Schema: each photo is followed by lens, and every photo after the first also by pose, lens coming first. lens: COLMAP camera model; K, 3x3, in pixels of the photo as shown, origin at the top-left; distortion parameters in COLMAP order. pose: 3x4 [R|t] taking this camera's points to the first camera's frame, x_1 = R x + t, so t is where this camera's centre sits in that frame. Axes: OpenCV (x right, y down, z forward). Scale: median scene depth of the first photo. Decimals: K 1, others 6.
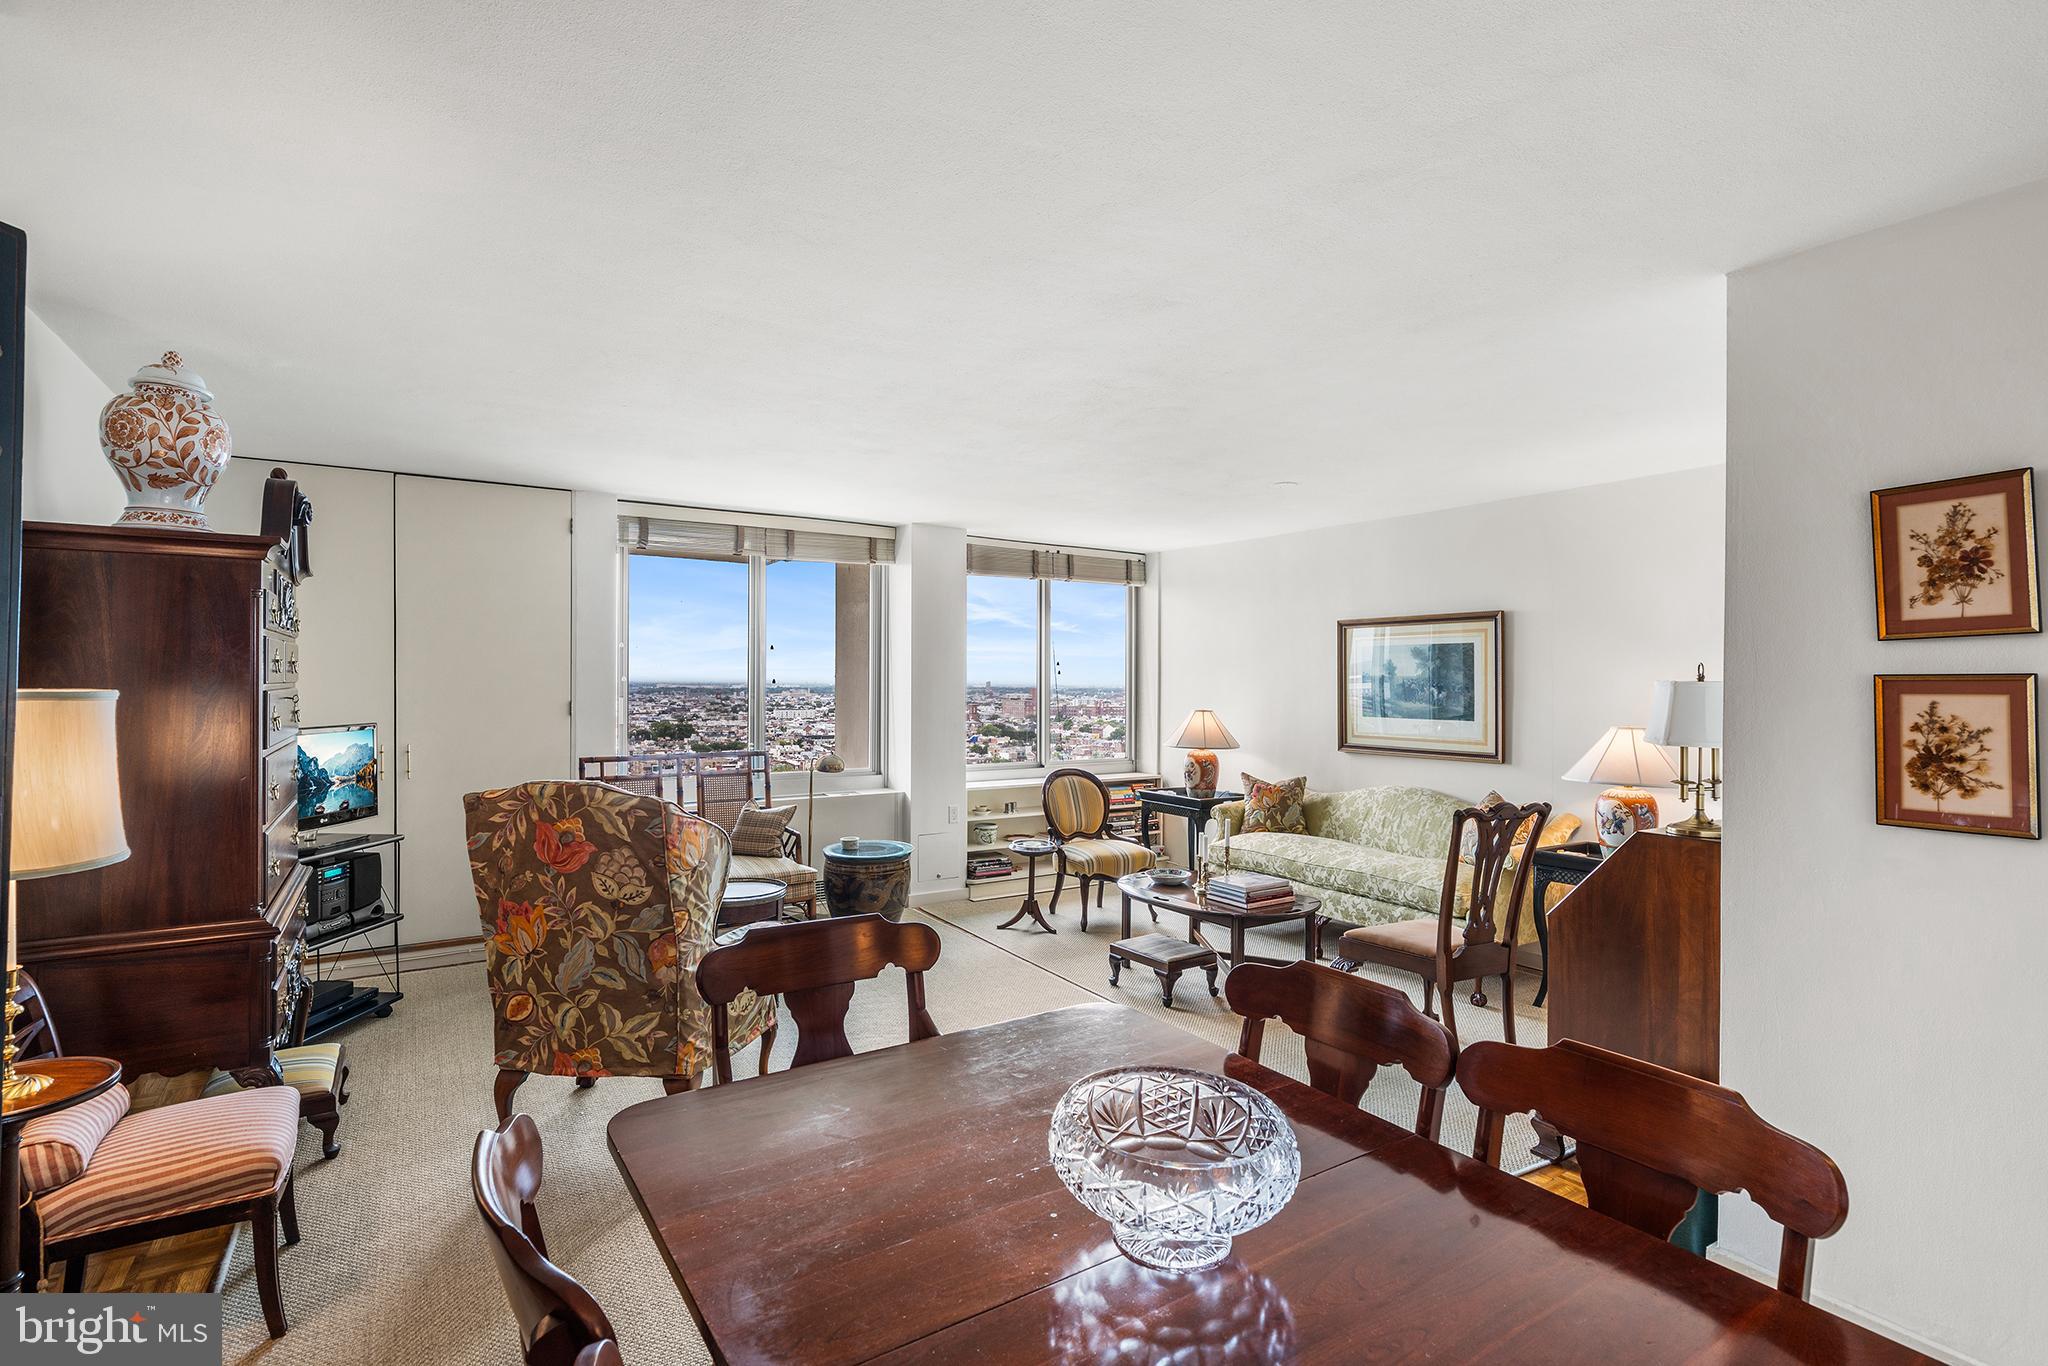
lens RADIAL K [[966.0, 0, 1009.1], [0, 966.0, 689.0], [0, 0, 1]] dist [-0.005088, -0.000255]
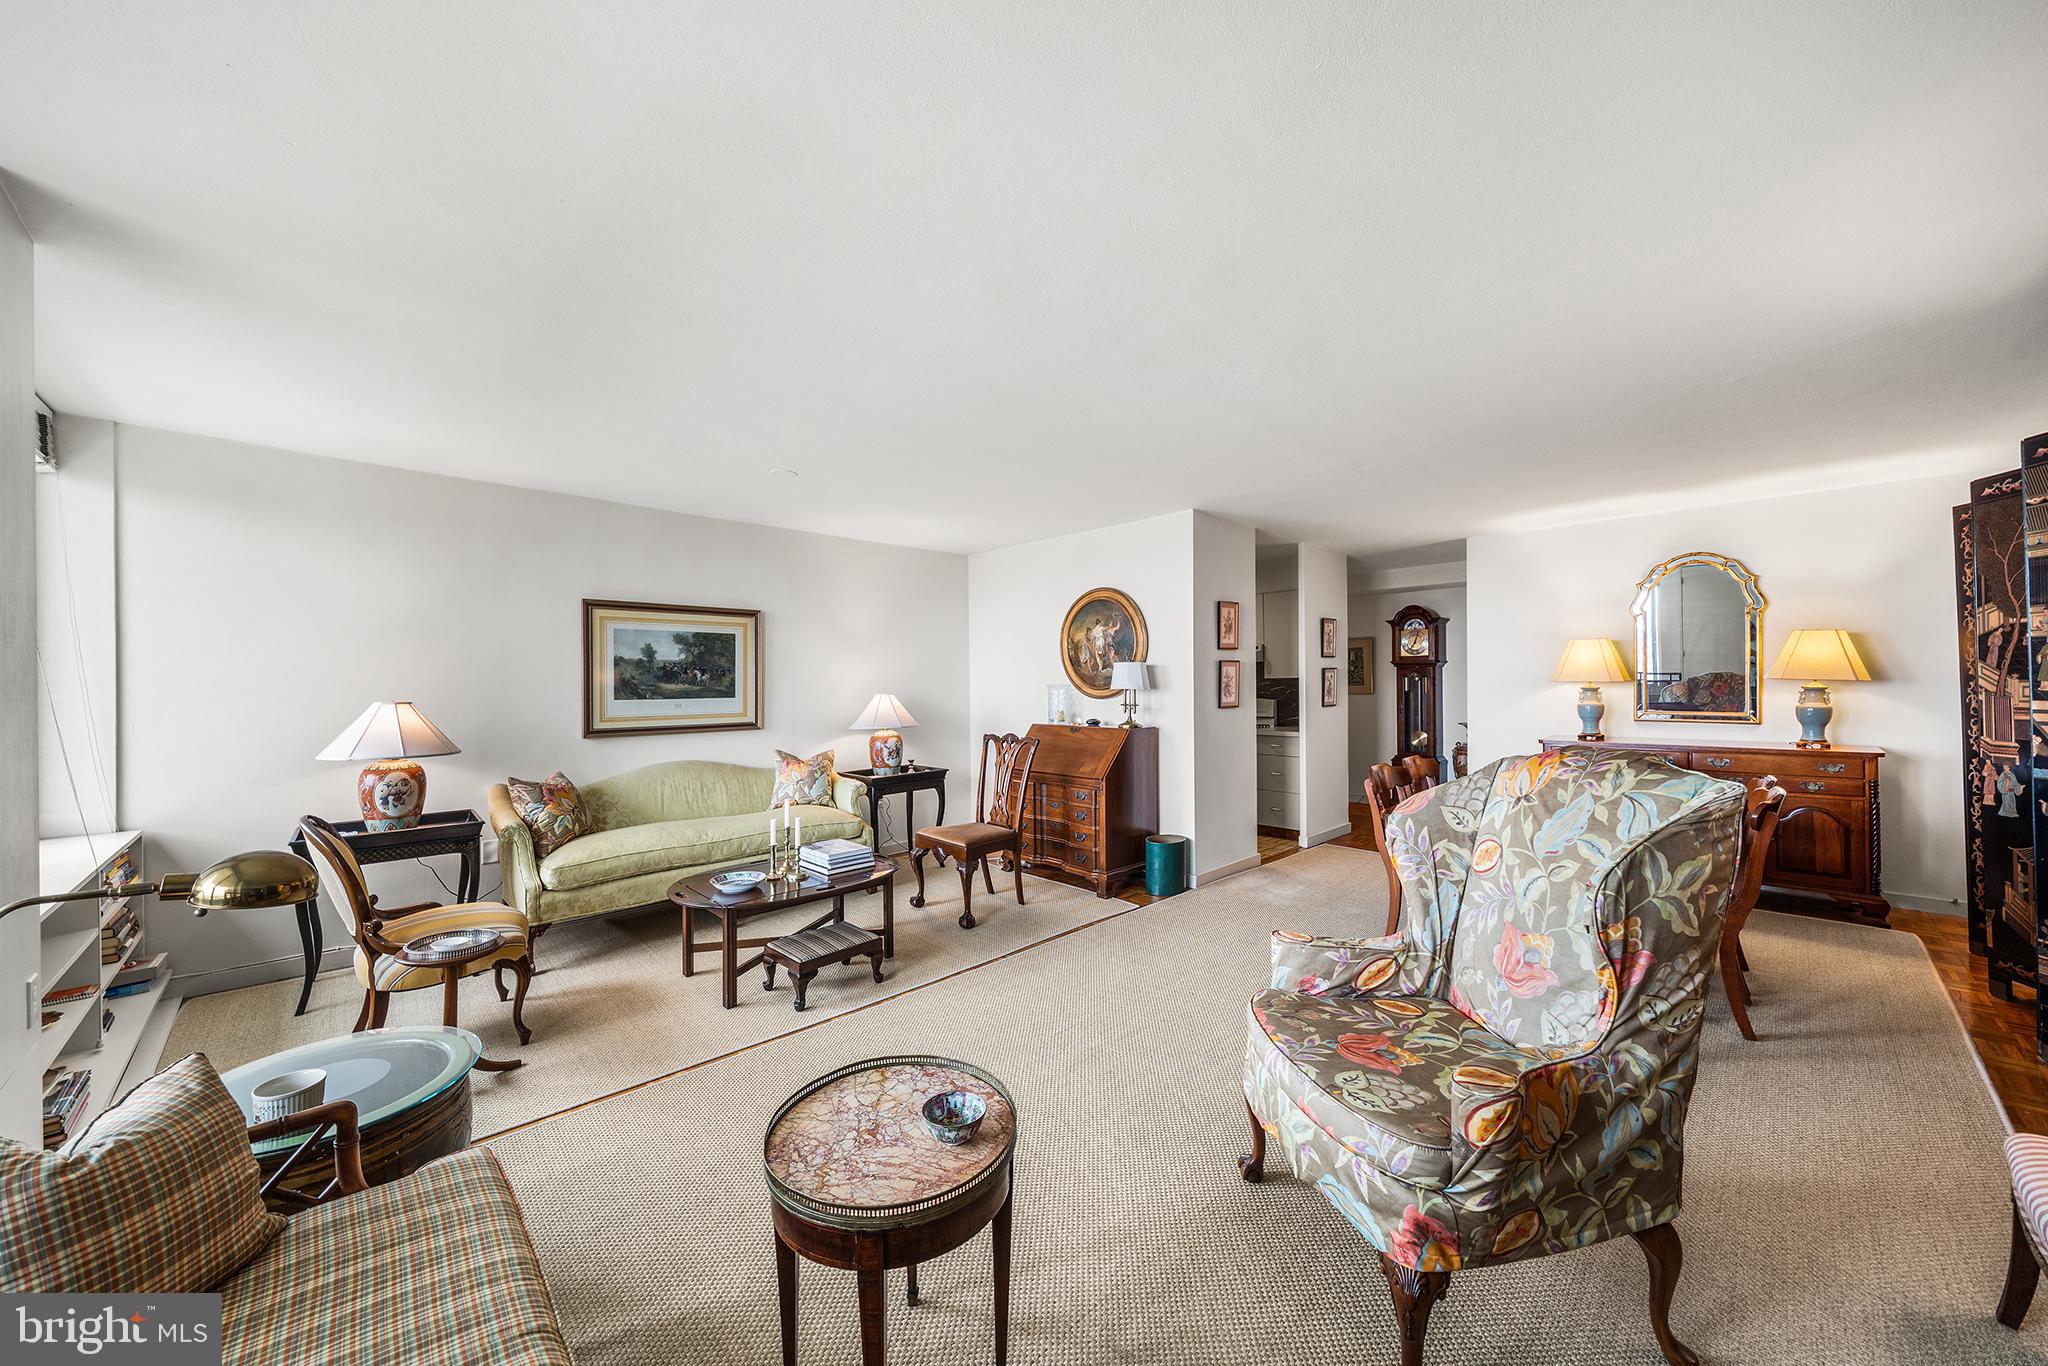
lens RADIAL K [[728.8, 0, 1029.6], [0, 728.8, 679.8], [0, 0, 1]] dist [-0.002608, 0.000271]
pose [[-0.217138, 0.001393, 0.976140, -0.458320], [0.014654, 0.999891, 0.001833, 0.013408], [-0.976031, 0.014702, -0.217135, 0.764679]]
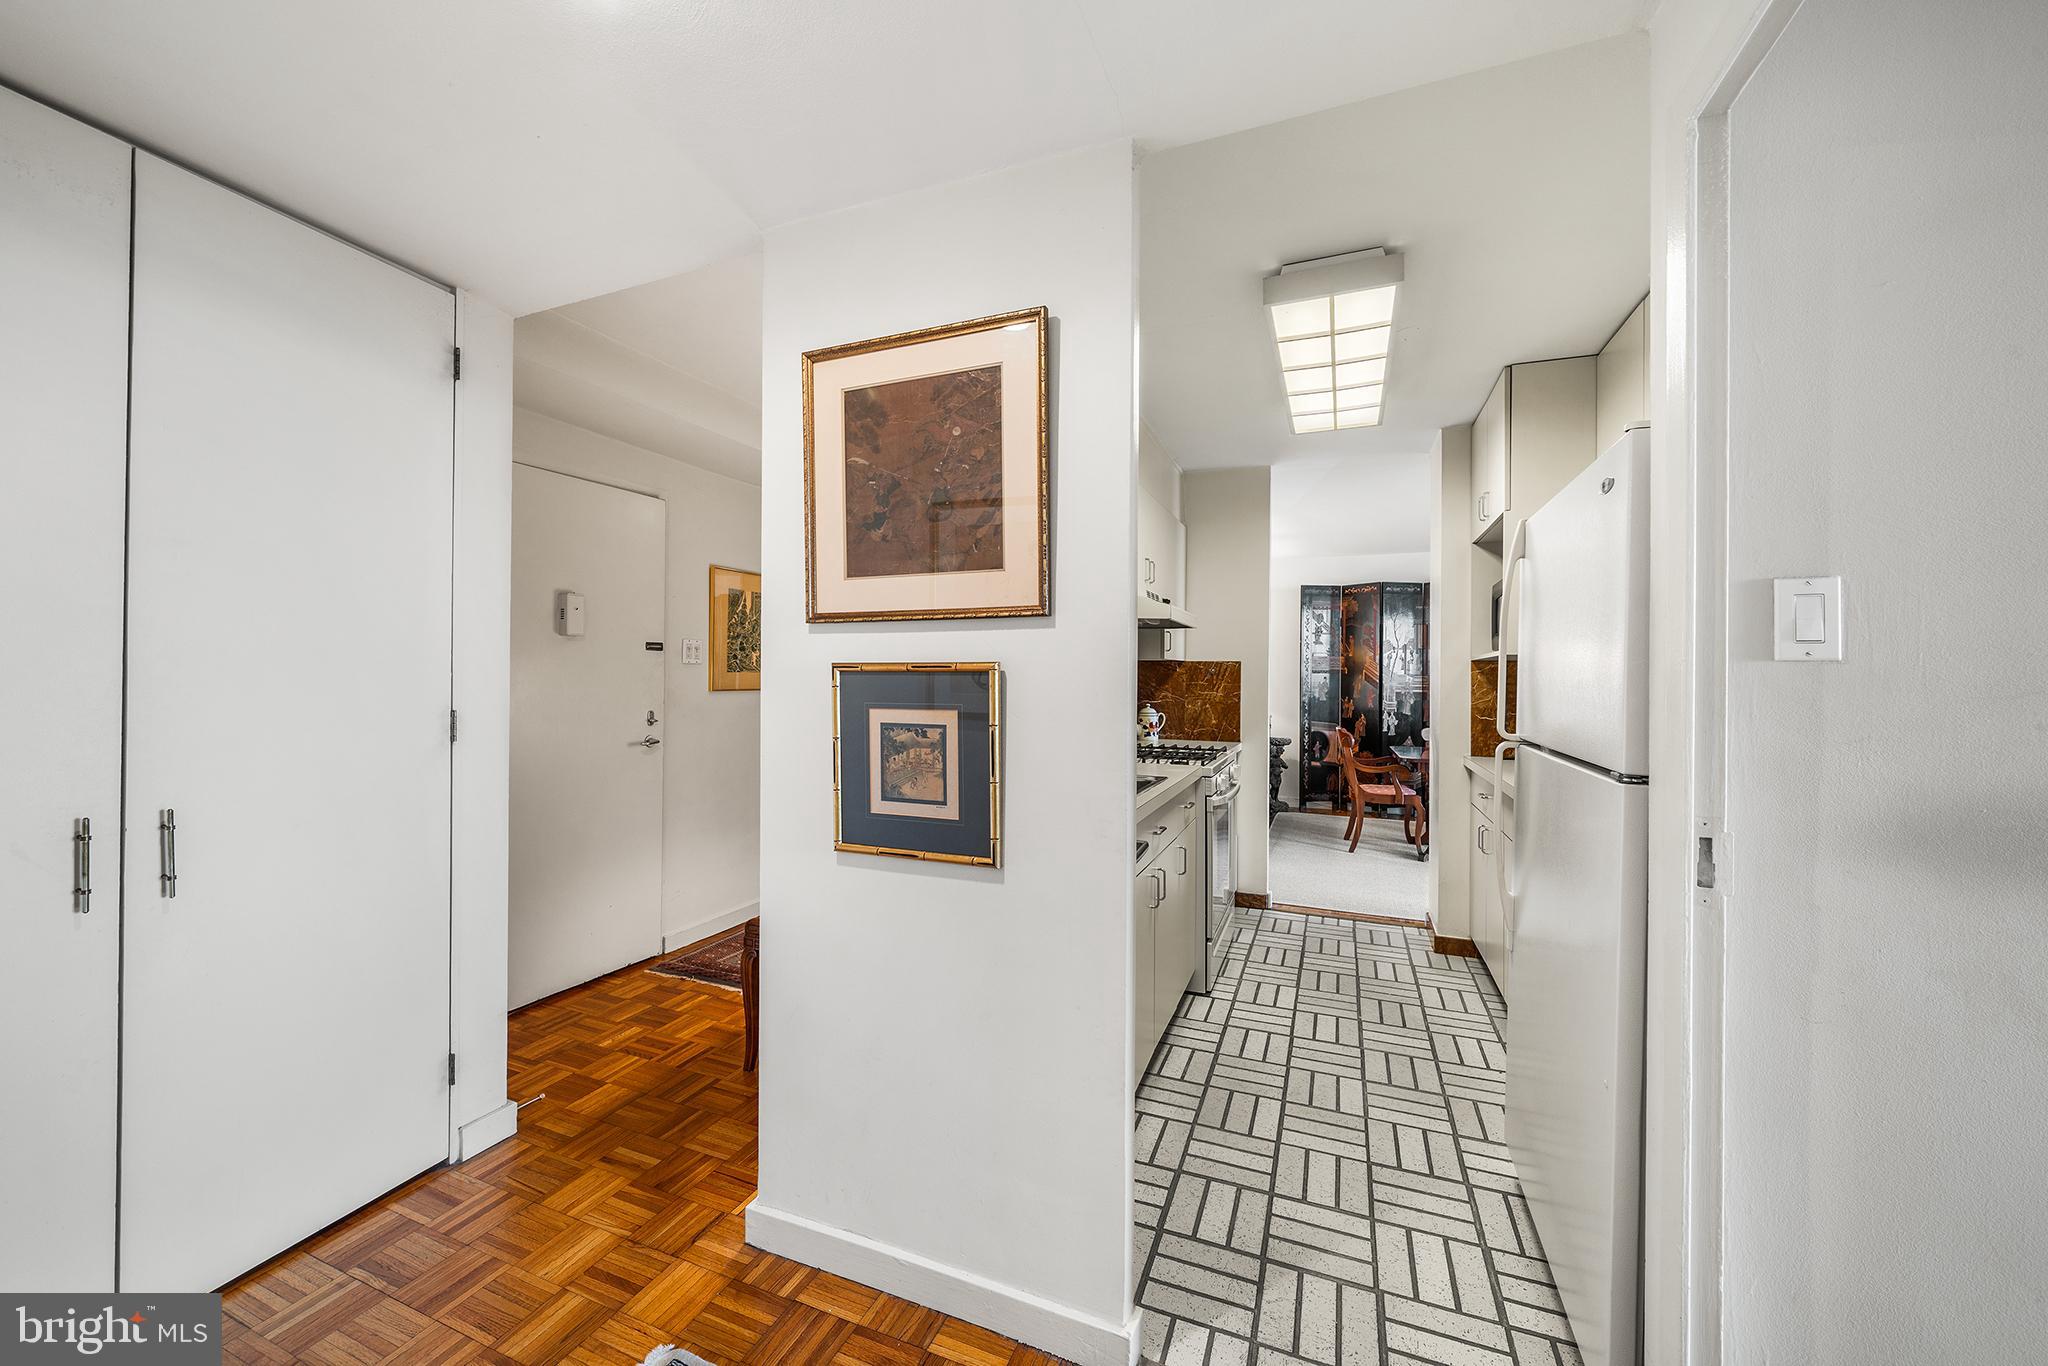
lens RADIAL K [[759.3, 0, 1029.6], [0, 759.3, 672.7], [0, 0, 1]] dist [-0.003757, 0.000695]
pose [[-0.810795, -0.010278, -0.585240, 1.067300], [-0.017048, 0.999836, 0.006059, 0.023661], [0.585082, 0.014890, -0.810837, 0.621415]]
